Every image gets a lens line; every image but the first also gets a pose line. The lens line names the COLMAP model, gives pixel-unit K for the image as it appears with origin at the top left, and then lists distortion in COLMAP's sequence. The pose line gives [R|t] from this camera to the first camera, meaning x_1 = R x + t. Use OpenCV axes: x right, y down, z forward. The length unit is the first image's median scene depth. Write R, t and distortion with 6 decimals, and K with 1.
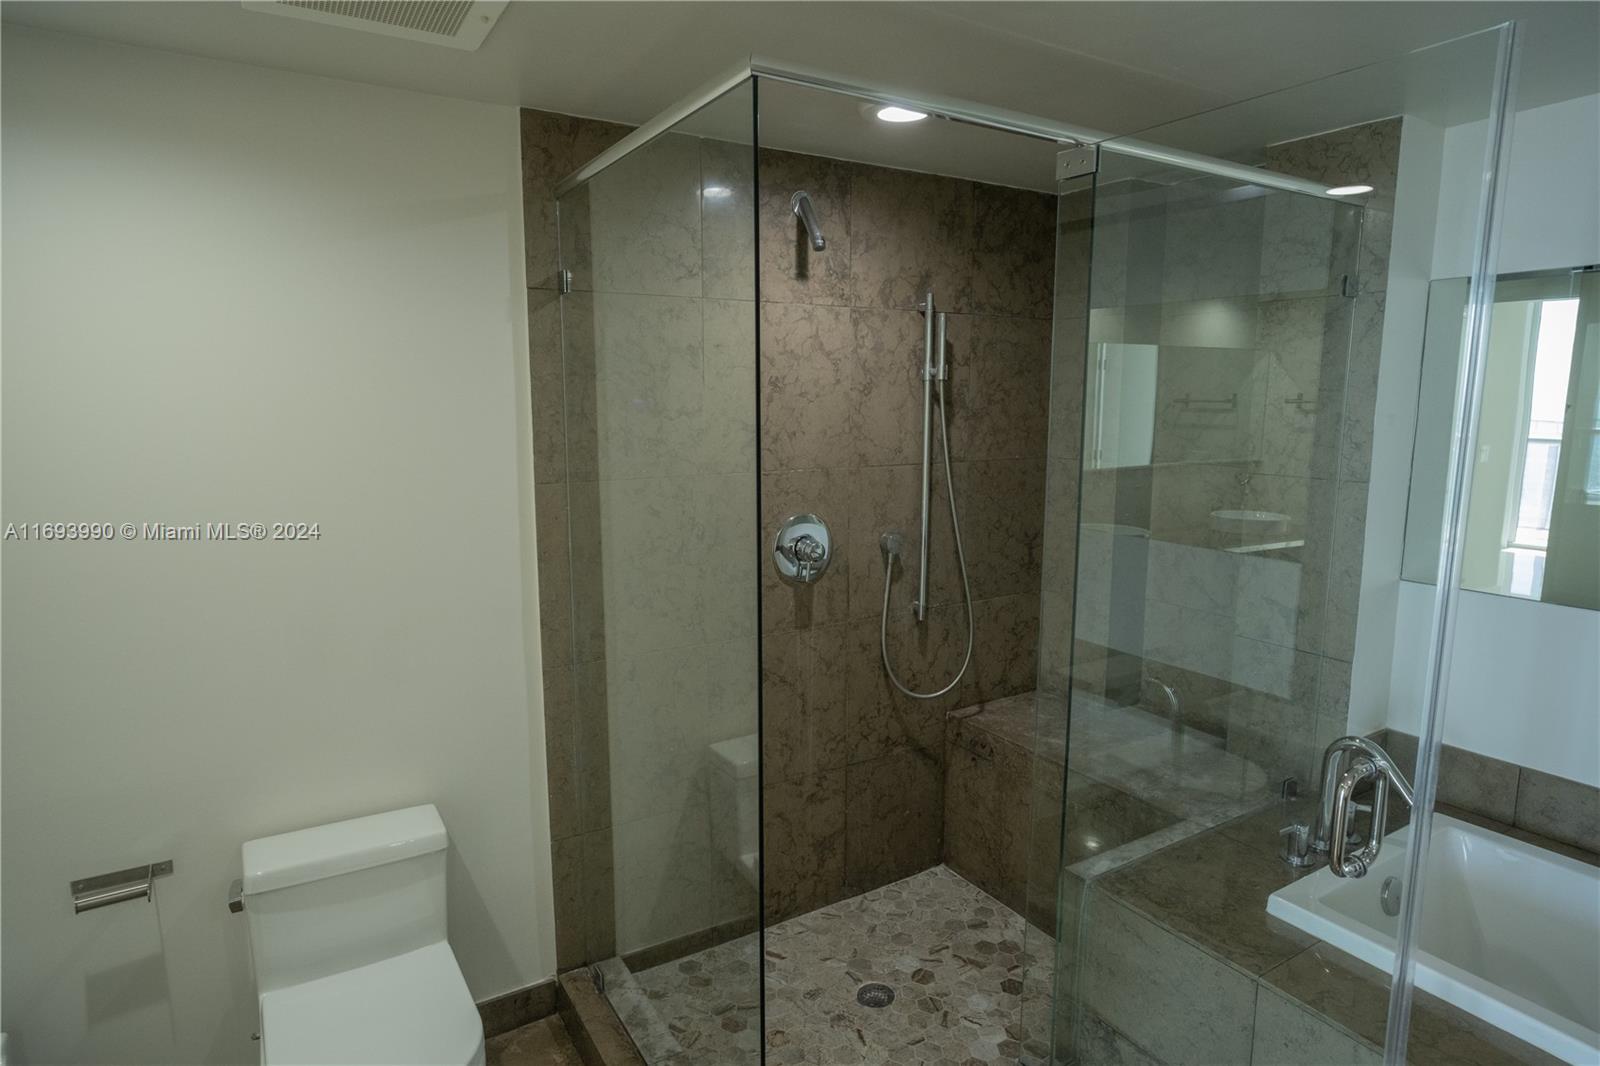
lens RADIAL K [[914.0, 0, 800.7], [0, 914.0, 537.8], [0, 0, 1]] dist [-0.034876, 0.025907]
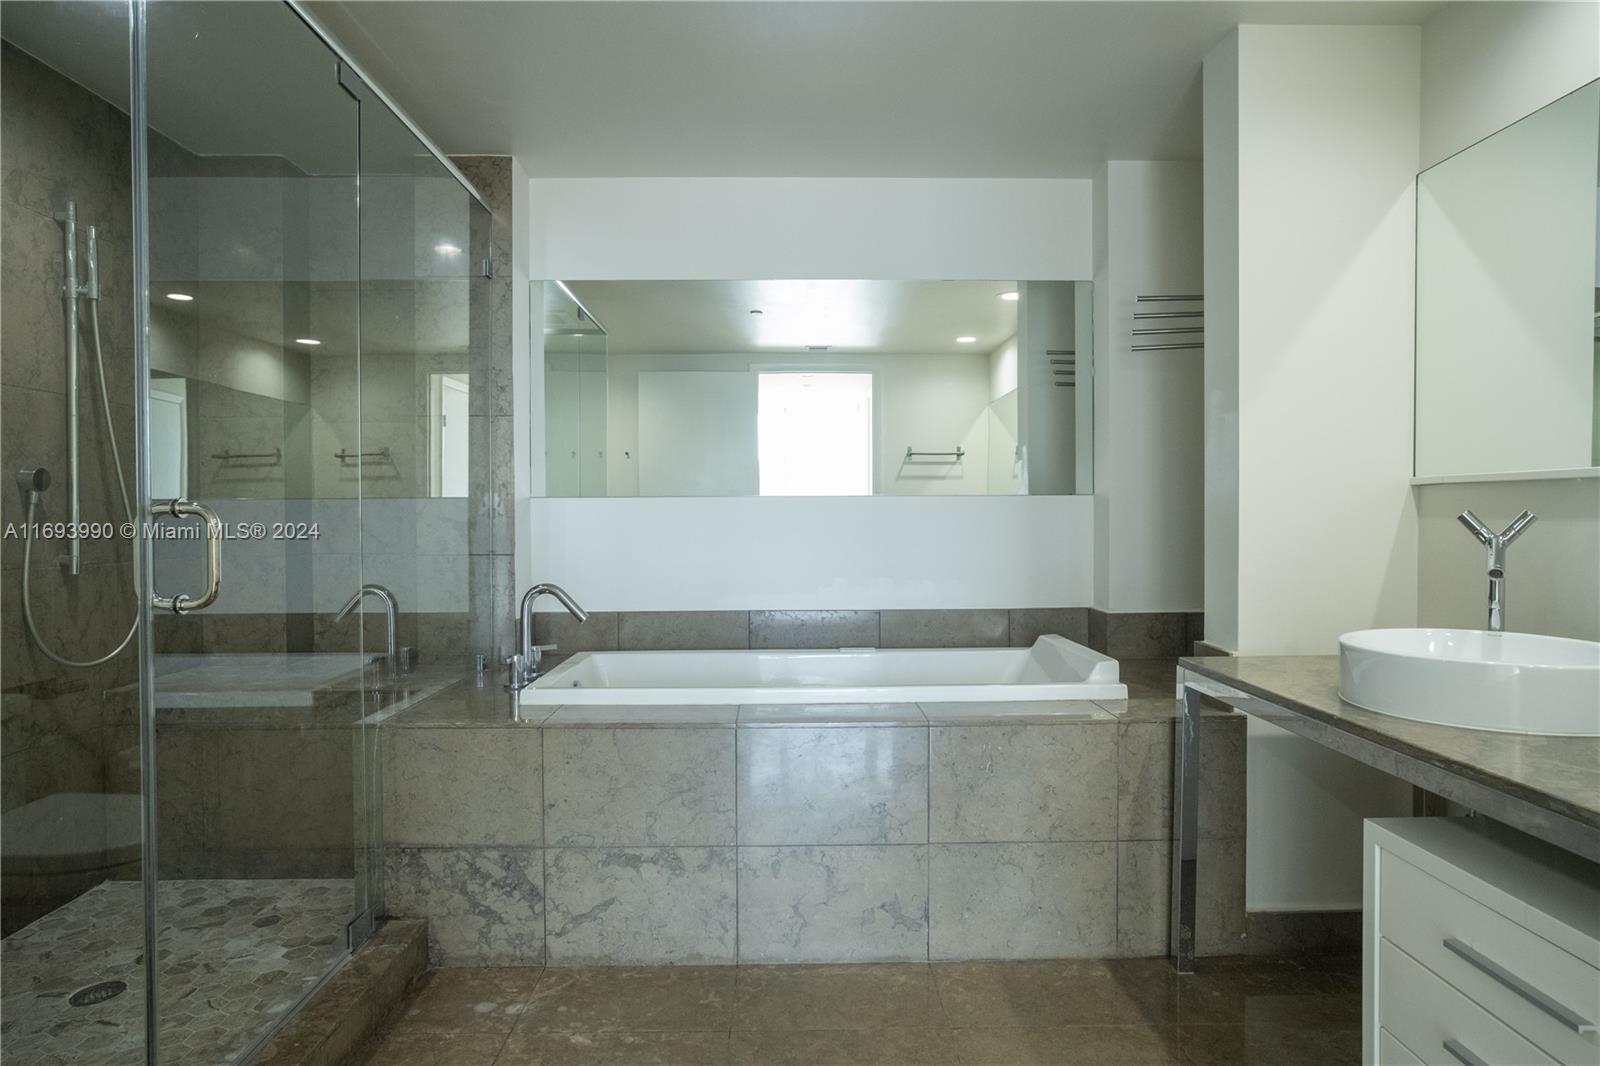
lens RADIAL K [[914.0, 0, 811.4], [0, 914.0, 534.3], [0, 0, 1]] dist [-0.034876, 0.025907]
pose [[0.499046, -0.018140, 0.866386, -0.273894], [0.144826, 0.987466, -0.062746, 0.218787], [-0.854388, 0.156789, 0.495417, -0.022866]]
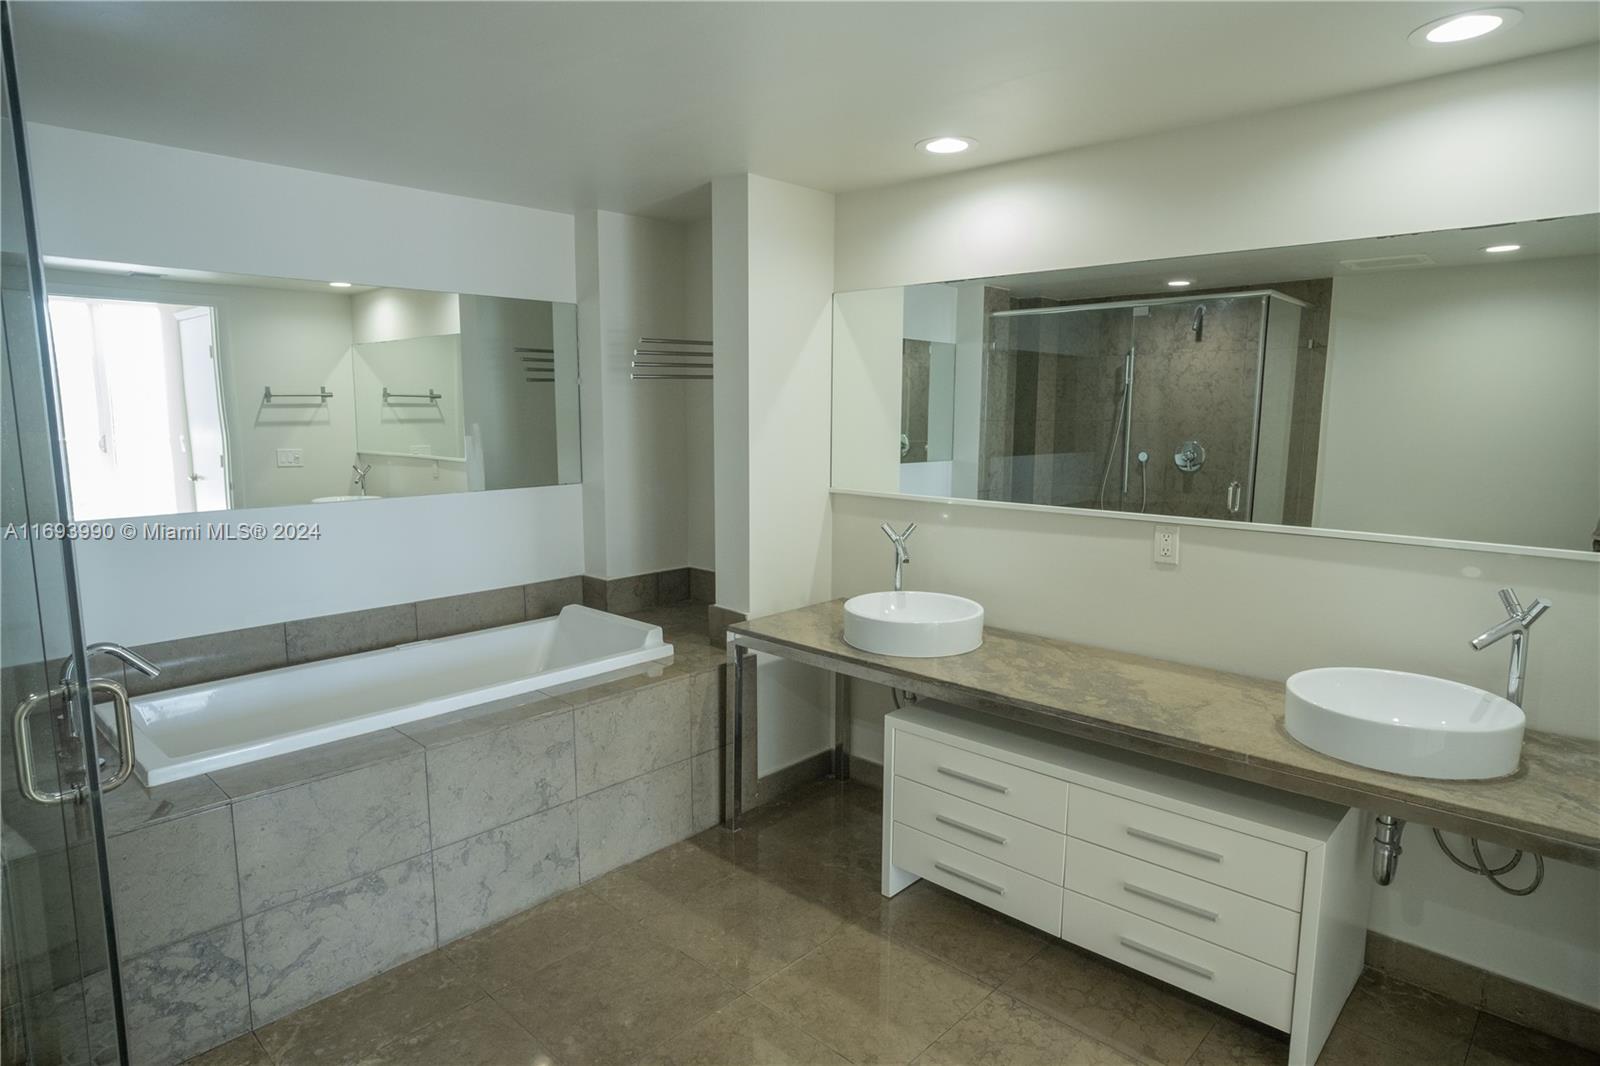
lens RADIAL K [[914.0, 0, 788.9], [0, 914.0, 526.8], [0, 0, 1]] dist [-0.034876, 0.025907]
pose [[-0.269360, -0.136988, 0.953247, -0.536237], [0.151283, 0.971523, 0.182363, 0.002154], [-0.951083, 0.193332, -0.240965, 0.290754]]
